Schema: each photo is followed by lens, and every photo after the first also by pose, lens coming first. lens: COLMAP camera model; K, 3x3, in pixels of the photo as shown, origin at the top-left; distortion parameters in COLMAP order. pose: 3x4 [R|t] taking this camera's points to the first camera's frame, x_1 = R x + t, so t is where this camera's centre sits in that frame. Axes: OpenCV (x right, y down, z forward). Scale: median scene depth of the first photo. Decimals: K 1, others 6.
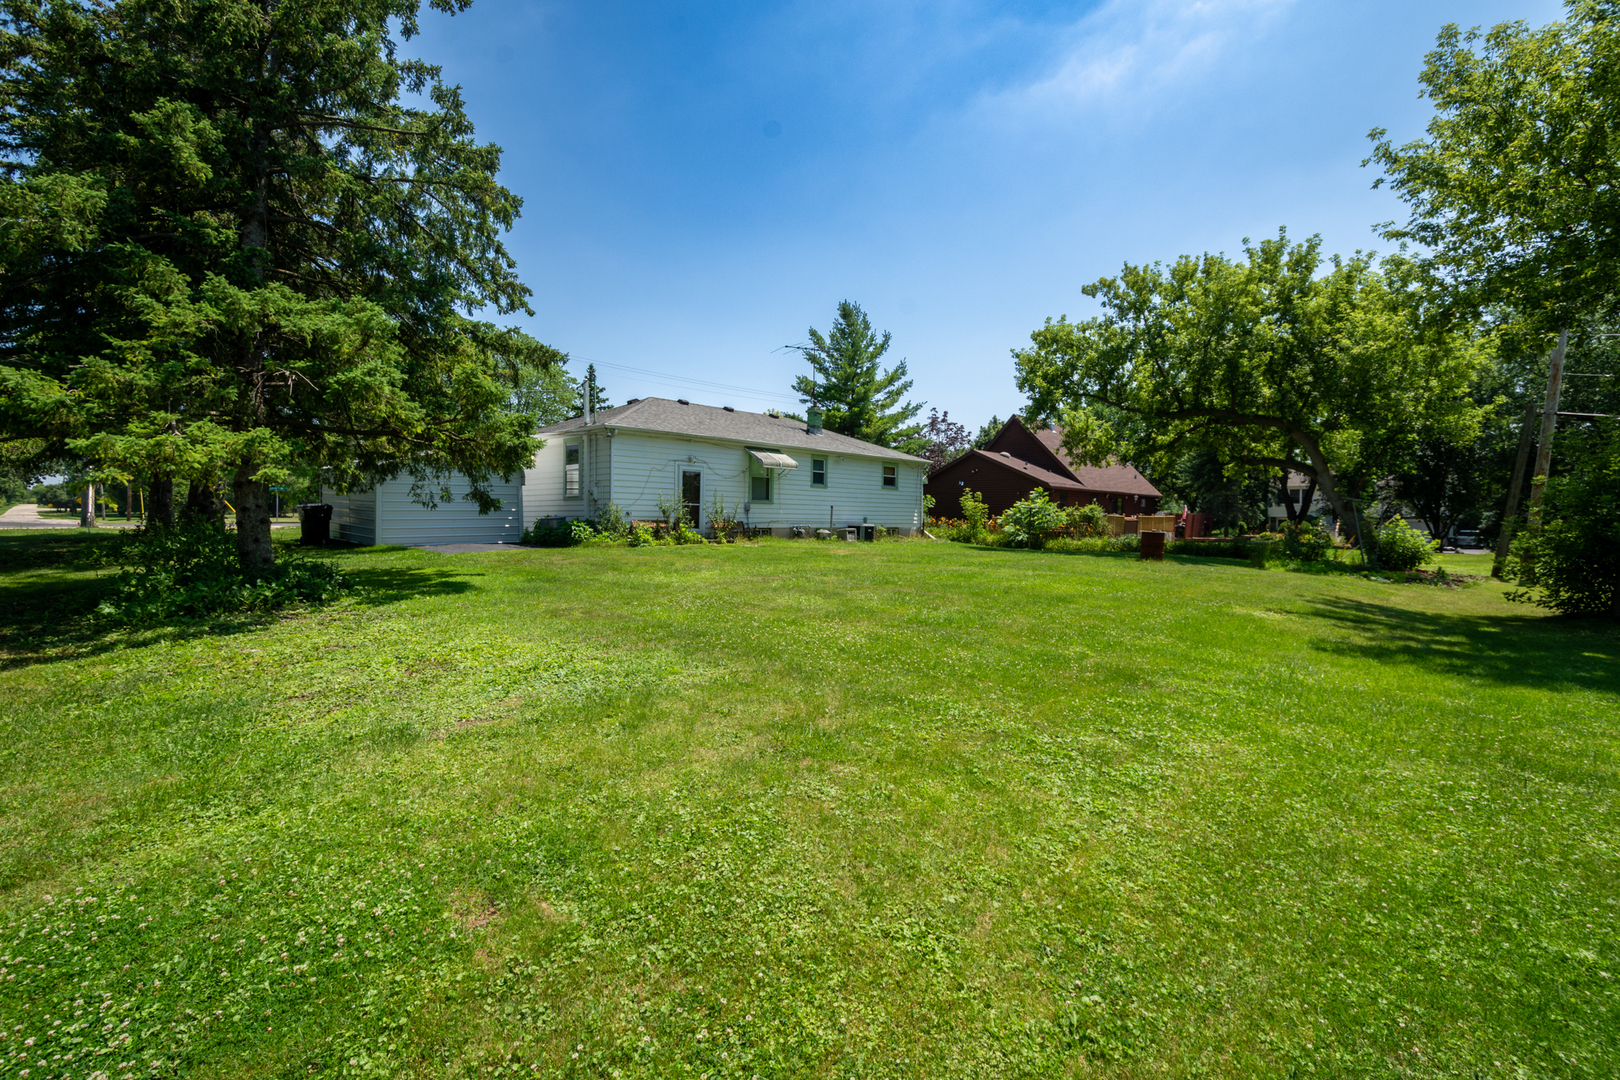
lens RADIAL K [[715.9, 0, 814.0], [0, 715.9, 530.9], [0, 0, 1]] dist [0.004097, 0.000163]
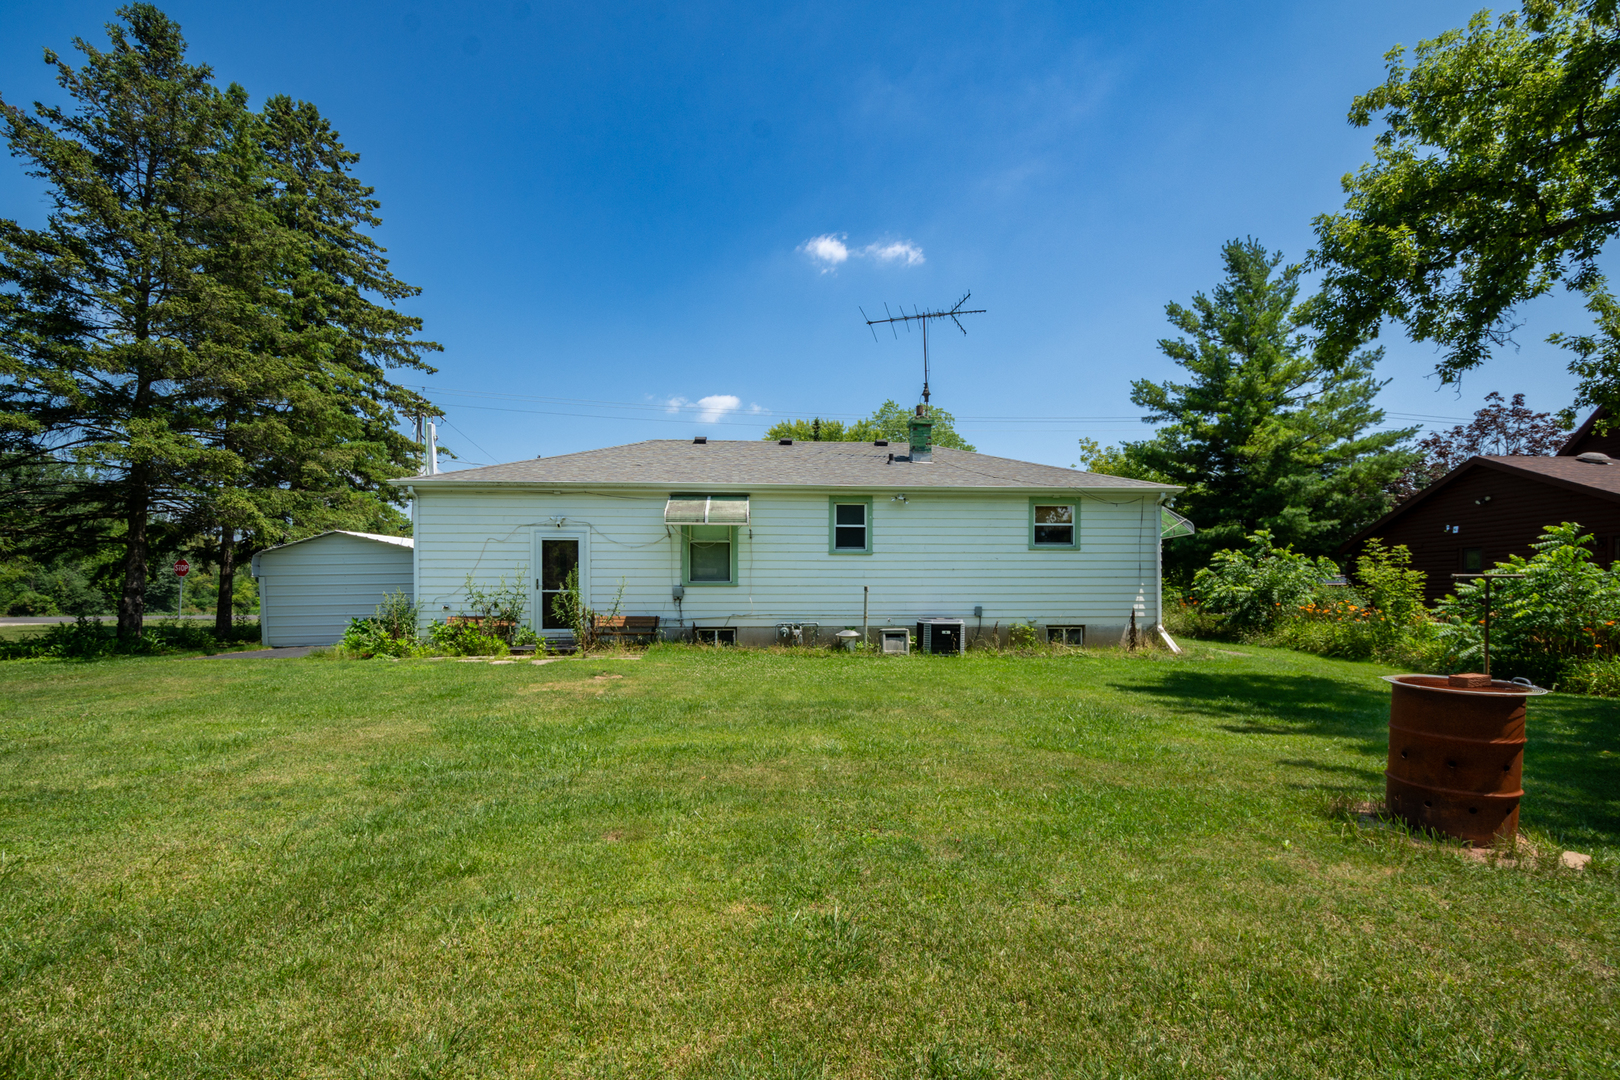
lens RADIAL K [[739.6, 0, 810.4], [0, 739.6, 598.3], [0, 0, 1]] dist [0.001224, 0.000112]
pose [[0.730623, -0.012411, -0.682668, 0.371396], [-0.001877, 0.999795, -0.020184, -0.014389], [0.682778, 0.016028, 0.730450, 0.552231]]
